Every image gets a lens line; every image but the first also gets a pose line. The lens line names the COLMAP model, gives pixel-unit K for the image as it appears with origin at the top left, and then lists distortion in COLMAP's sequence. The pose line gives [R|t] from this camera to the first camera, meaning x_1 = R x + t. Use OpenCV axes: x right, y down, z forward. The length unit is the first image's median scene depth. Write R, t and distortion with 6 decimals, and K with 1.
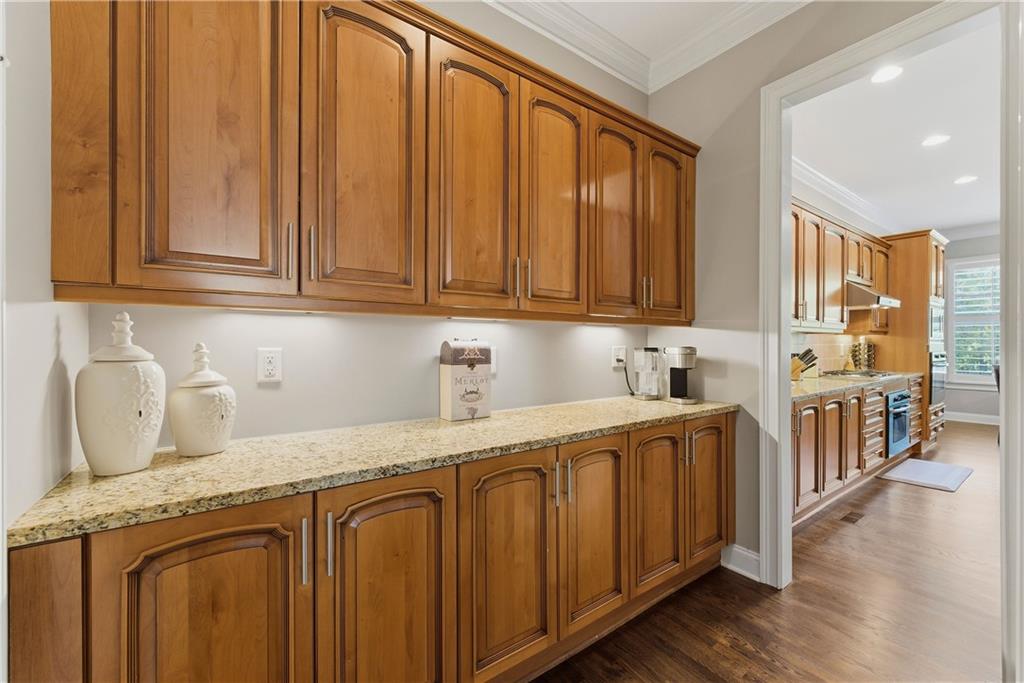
lens RADIAL K [[420.9, 0, 510.2], [0, 420.9, 340.3], [0, 0, 1]] dist [0.001313, 0.000401]
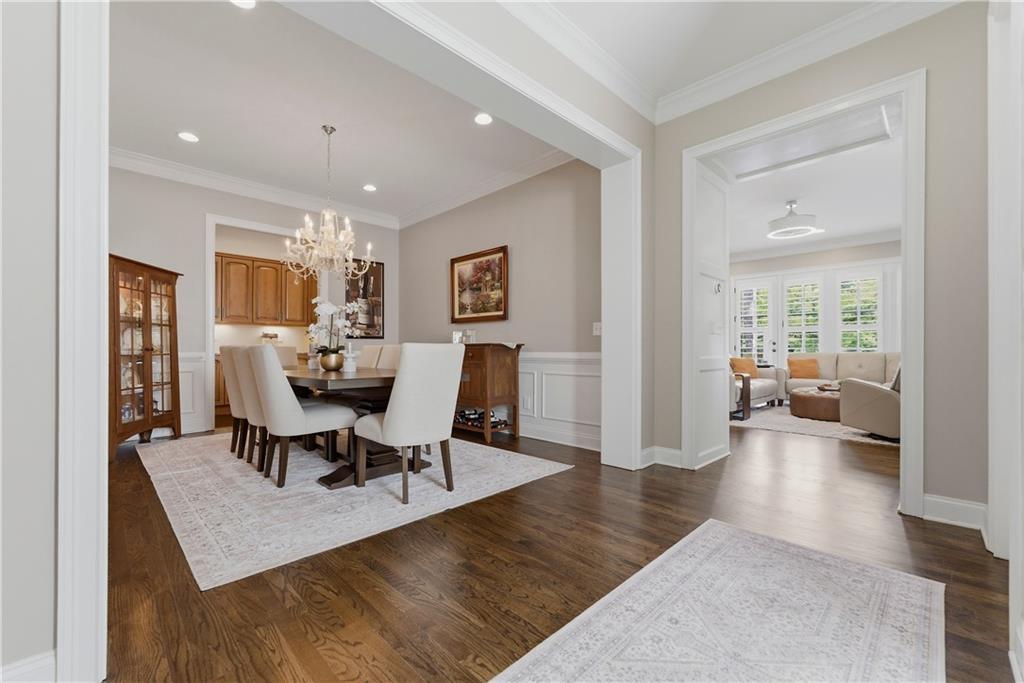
lens RADIAL K [[420.9, 0, 513.9], [0, 420.9, 347.7], [0, 0, 1]] dist [0.001313, 0.000401]
pose [[0.989528, 0.000937, 0.144338, 1.506296], [-0.000459, 0.999994, -0.003344, 0.154988], [-0.144341, 0.003243, 0.989523, -3.022857]]
